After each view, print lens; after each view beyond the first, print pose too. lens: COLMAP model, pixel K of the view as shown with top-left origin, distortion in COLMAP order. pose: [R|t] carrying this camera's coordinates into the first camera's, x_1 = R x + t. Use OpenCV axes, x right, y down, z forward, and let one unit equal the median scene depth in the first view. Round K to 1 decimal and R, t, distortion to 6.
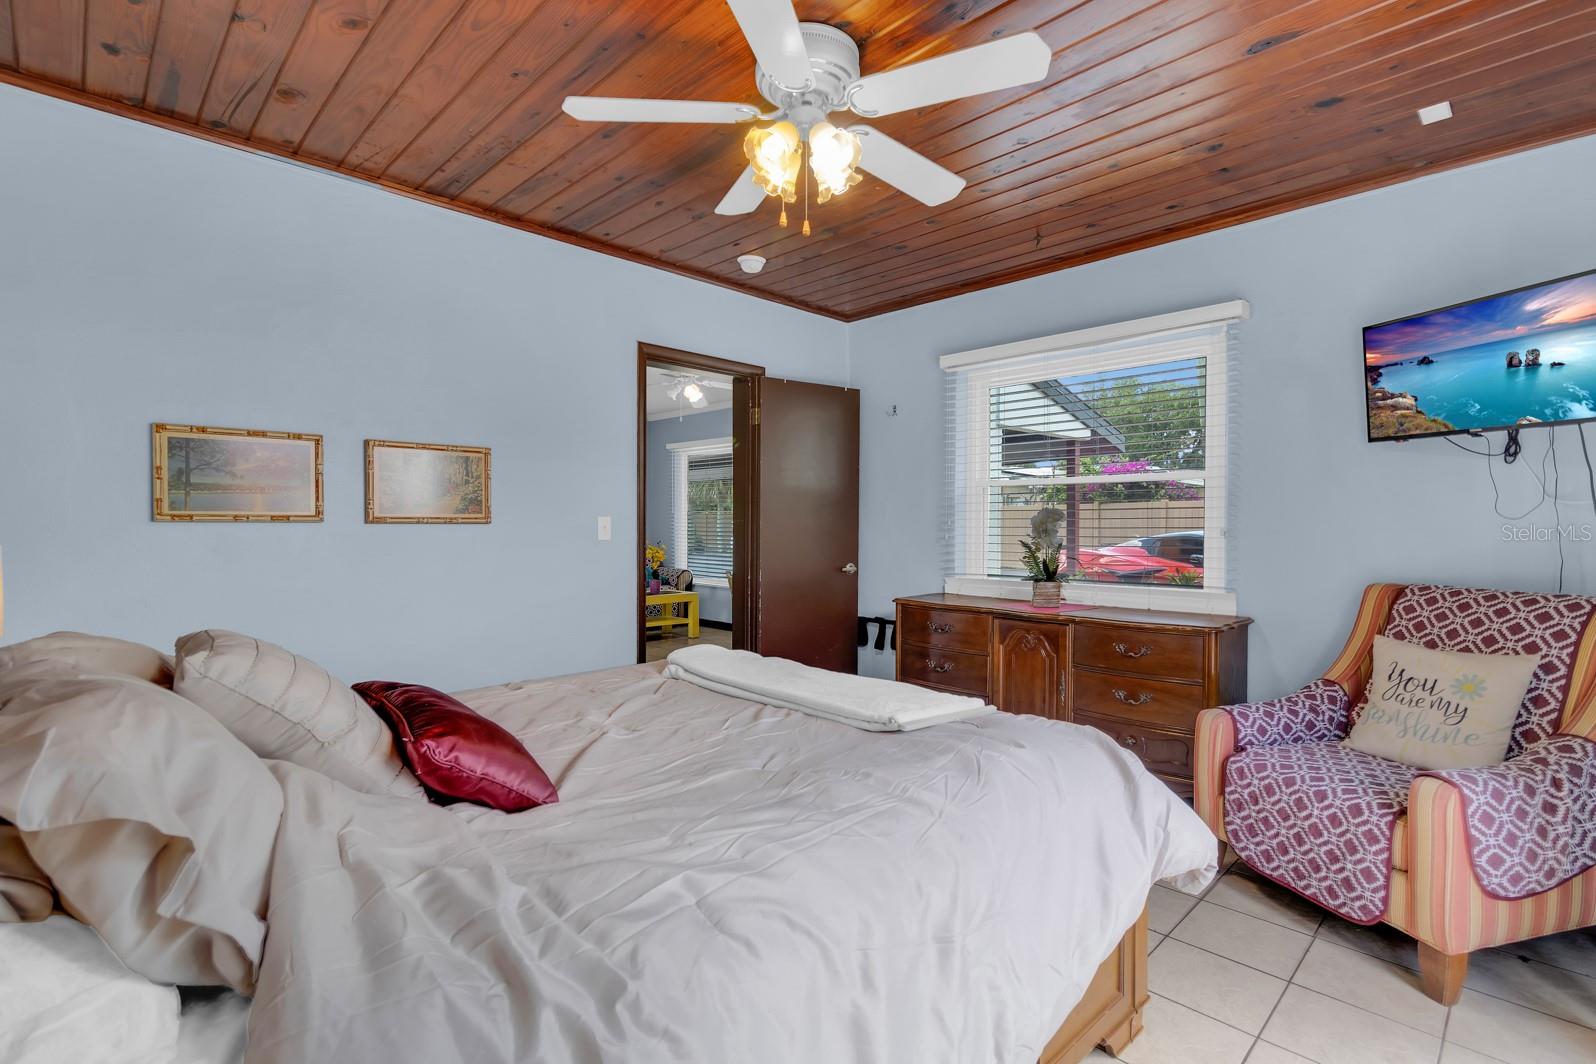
lens RADIAL K [[744.6, 0, 808.7], [0, 744.6, 530.8], [0, 0, 1]] dist [-0.002008, -0.000166]
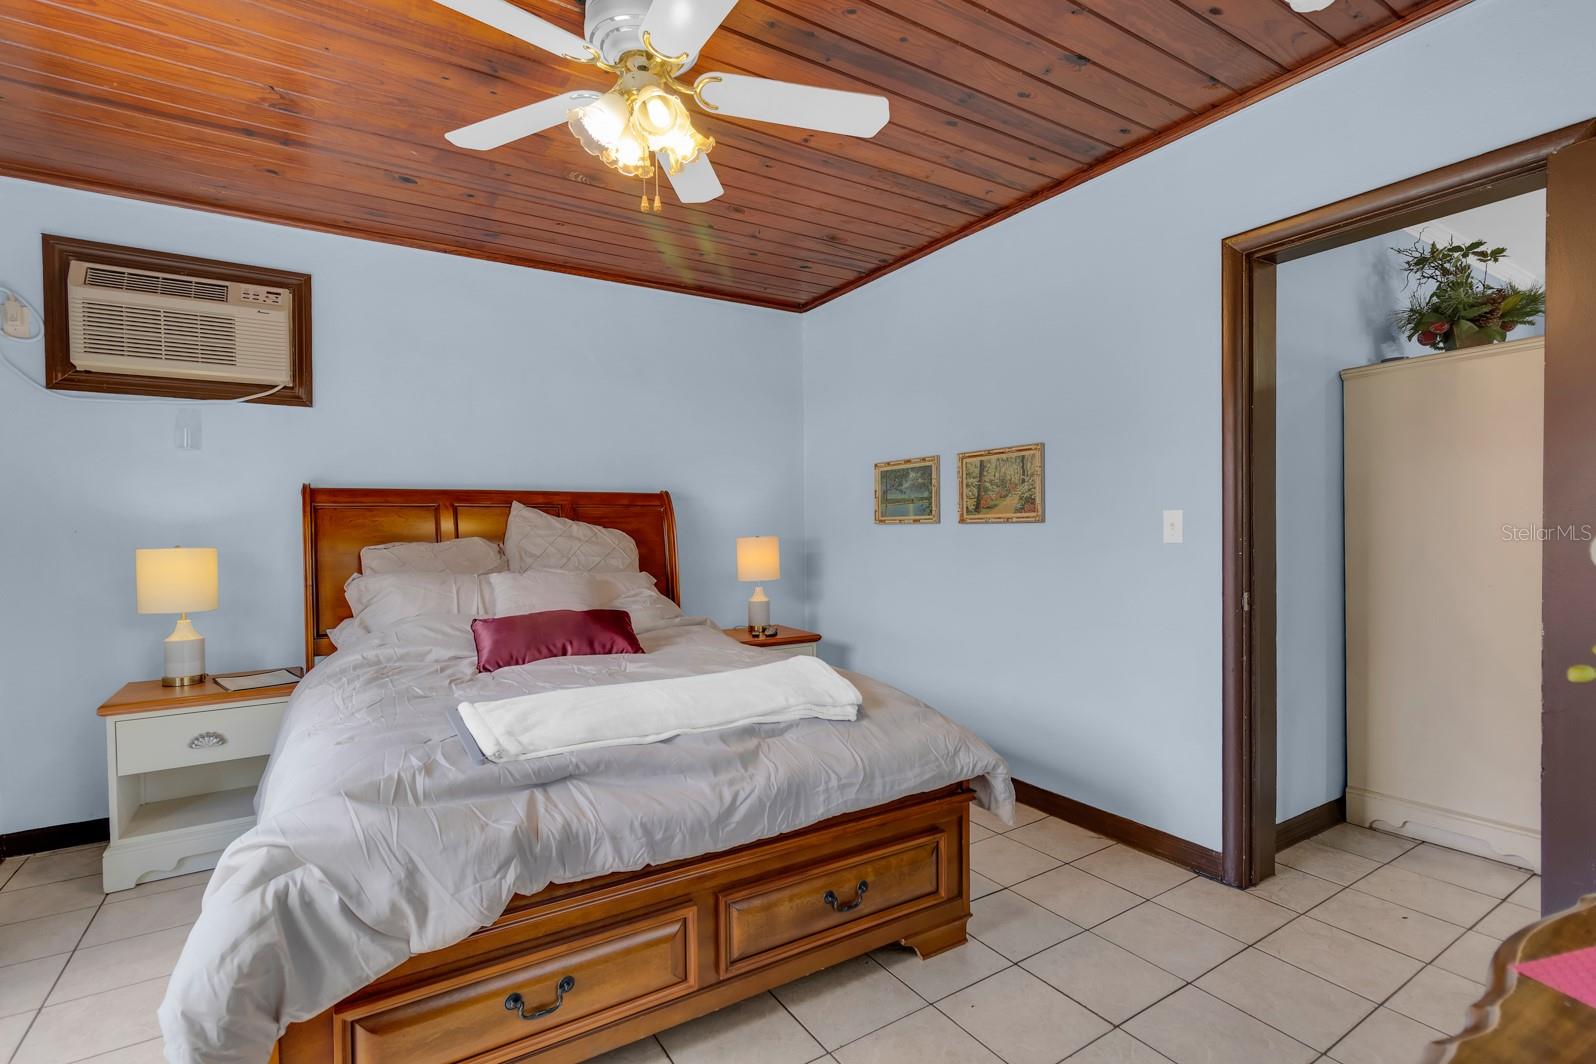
lens RADIAL K [[744.6, 0, 806.0], [0, 744.6, 537.3], [0, 0, 1]] dist [-0.002008, -0.000166]
pose [[-0.206031, 0.009461, -0.978500, 0.699504], [-0.000936, 0.999951, 0.009866, 0.000384], [0.978545, 0.002949, -0.206012, 1.120791]]
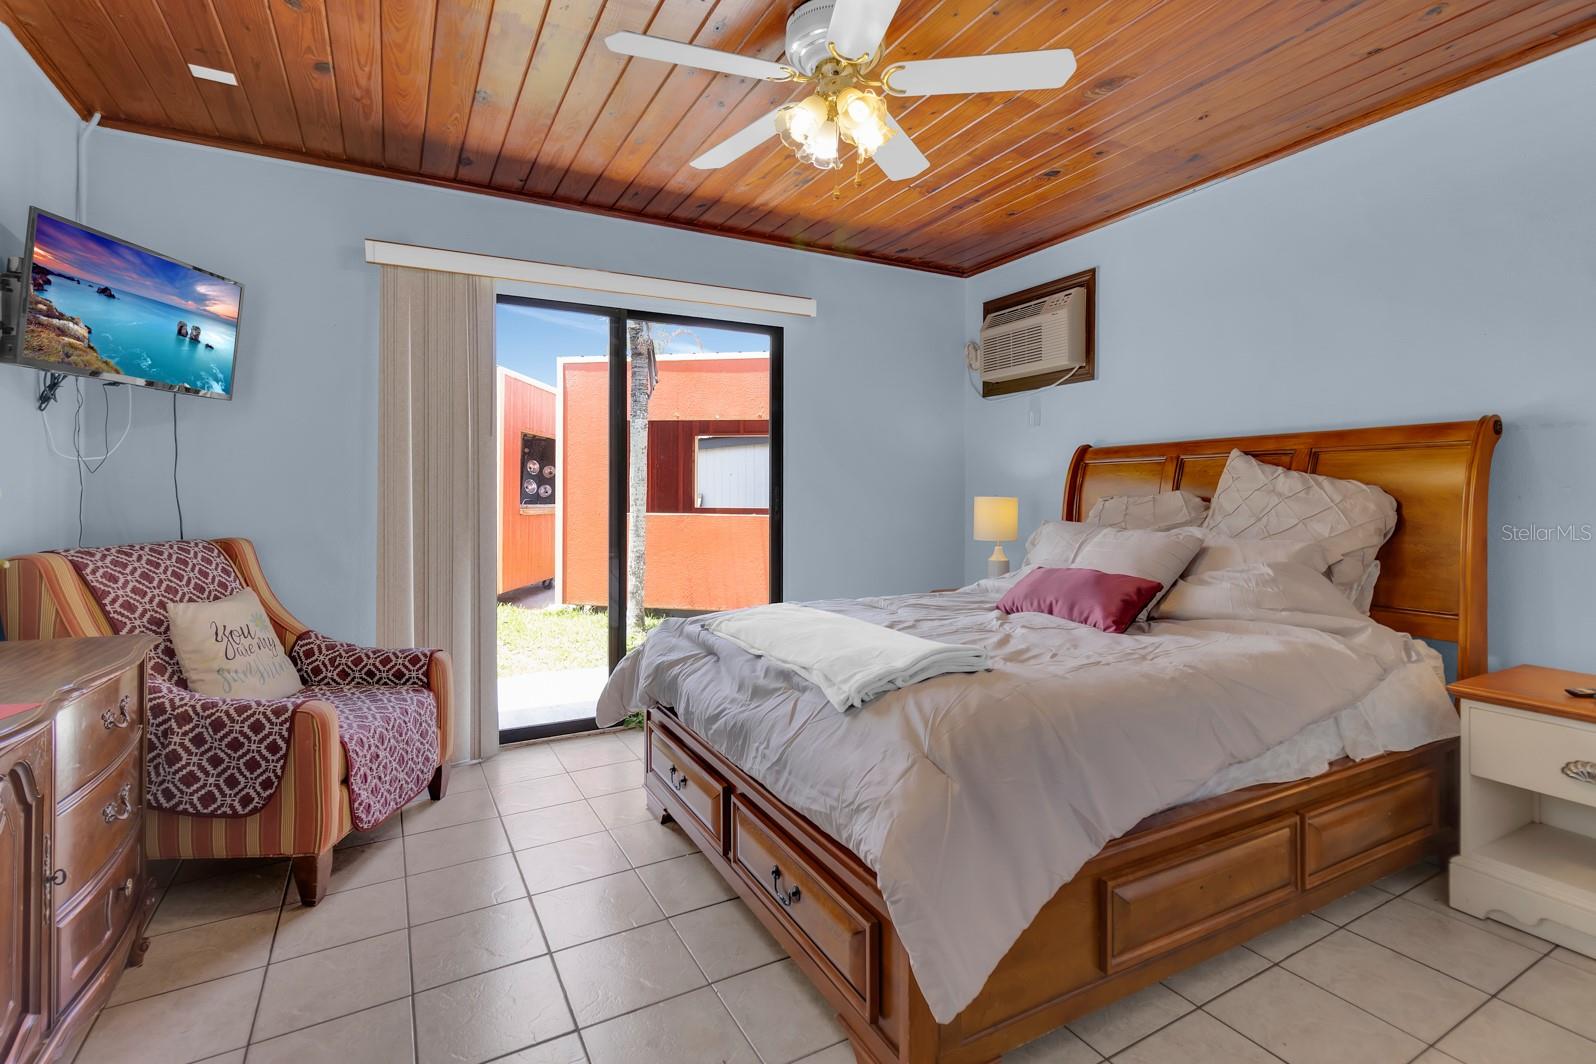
lens RADIAL K [[744.6, 0, 794.8], [0, 744.6, 489.7], [0, 0, 1]] dist [-0.002008, -0.000166]
pose [[-0.960614, 0.001698, 0.277881, -0.191429], [0.003867, 0.999966, 0.007260, -0.000120], [-0.277859, 0.008048, -0.960588, 1.633385]]
